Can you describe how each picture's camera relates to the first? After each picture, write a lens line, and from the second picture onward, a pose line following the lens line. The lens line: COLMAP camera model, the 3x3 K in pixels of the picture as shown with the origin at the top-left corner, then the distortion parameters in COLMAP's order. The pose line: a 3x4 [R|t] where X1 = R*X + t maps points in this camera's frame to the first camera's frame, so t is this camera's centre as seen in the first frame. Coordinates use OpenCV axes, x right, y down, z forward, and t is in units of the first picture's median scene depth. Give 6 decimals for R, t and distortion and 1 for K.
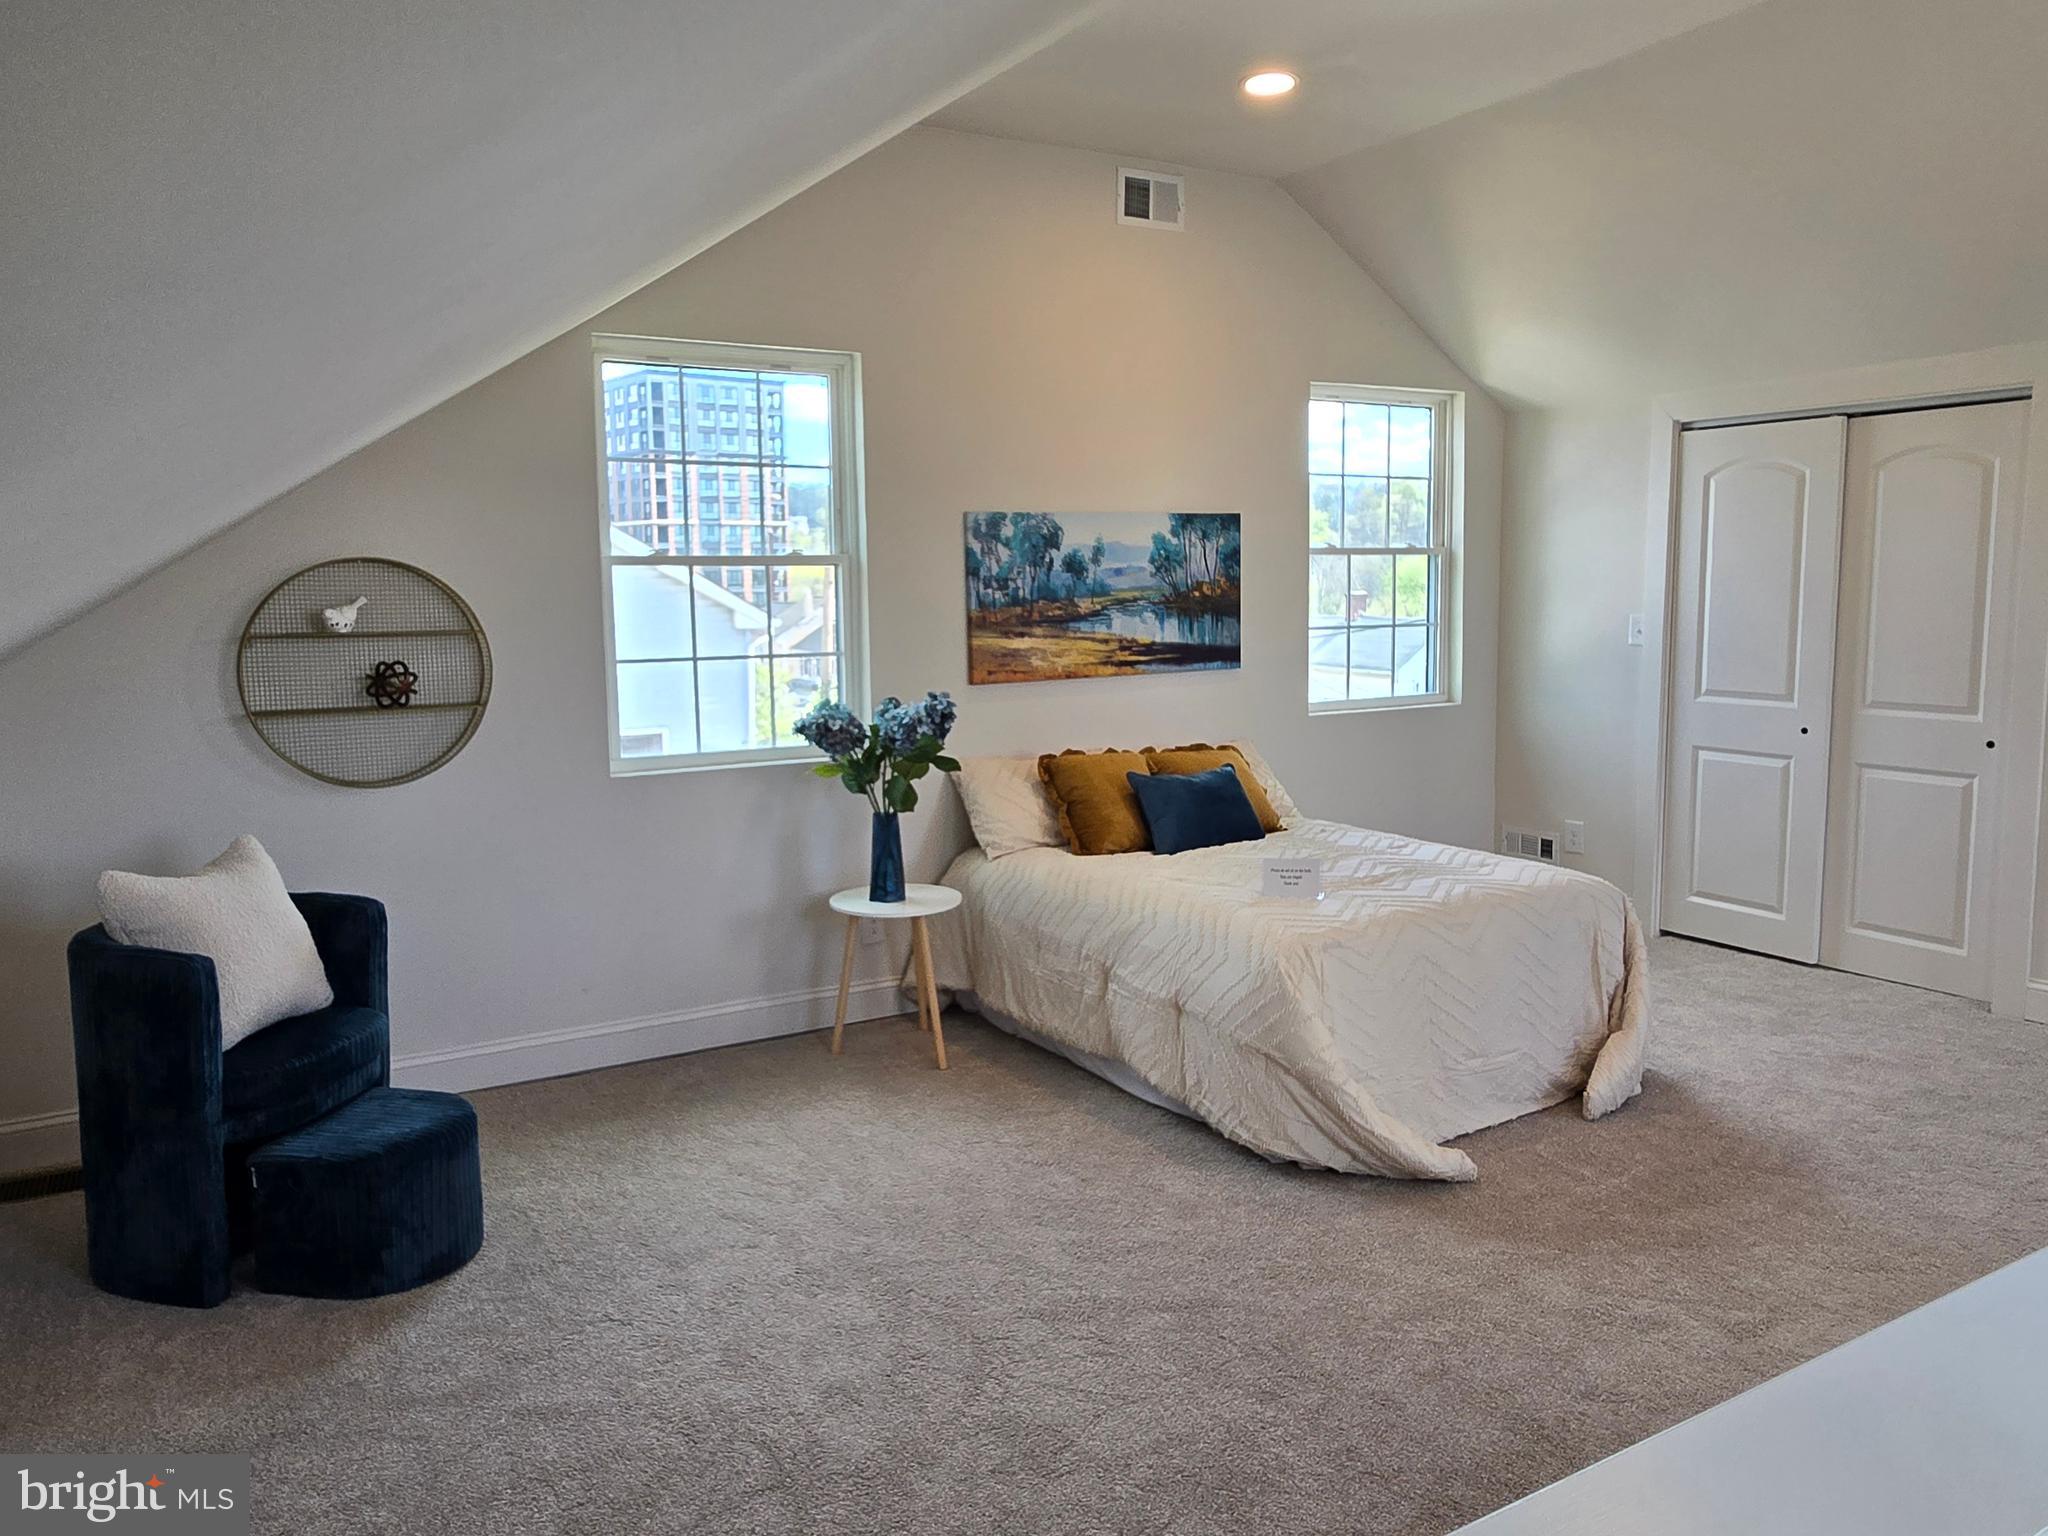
lens RADIAL K [[1338.9, 0, 1023.7], [0, 1338.9, 757.4], [0, 0, 1]] dist [0.007501, 0.002578]
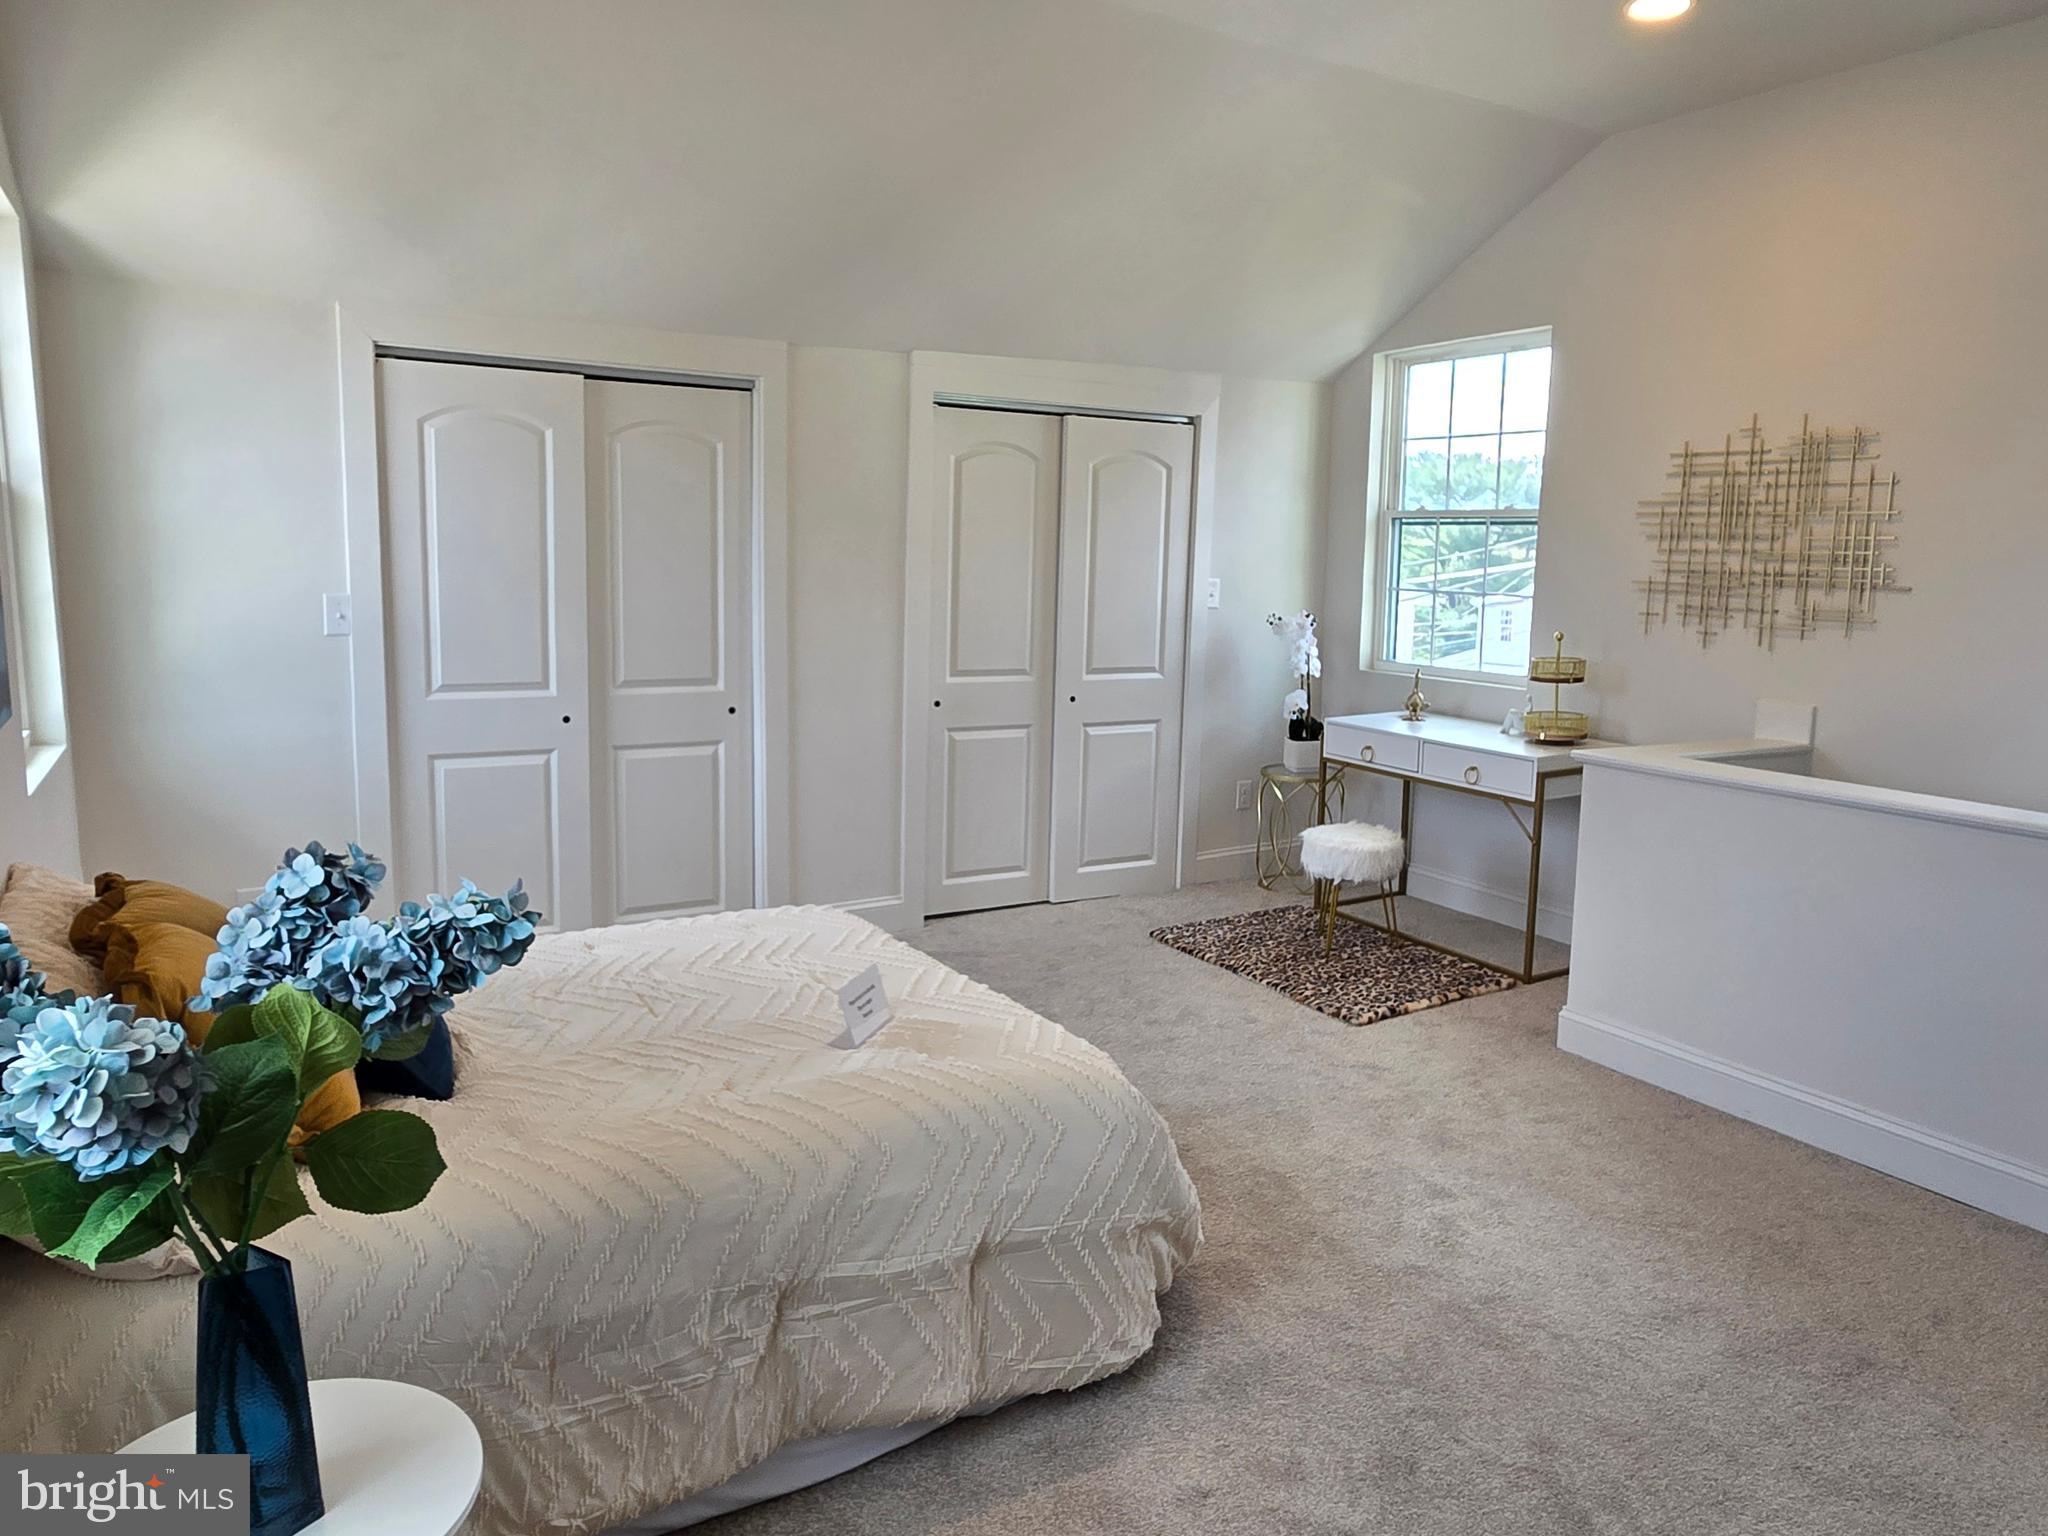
lens RADIAL K [[1382.4, 0, 1040.9], [0, 1382.4, 742.2], [0, 0, 1]] dist [-0.000180, 0.003981]
pose [[0.032895, -0.124317, 0.991697, -0.343792], [0.112248, 0.986416, 0.119932, -0.082968], [-0.993136, 0.107371, 0.046403, 0.659870]]
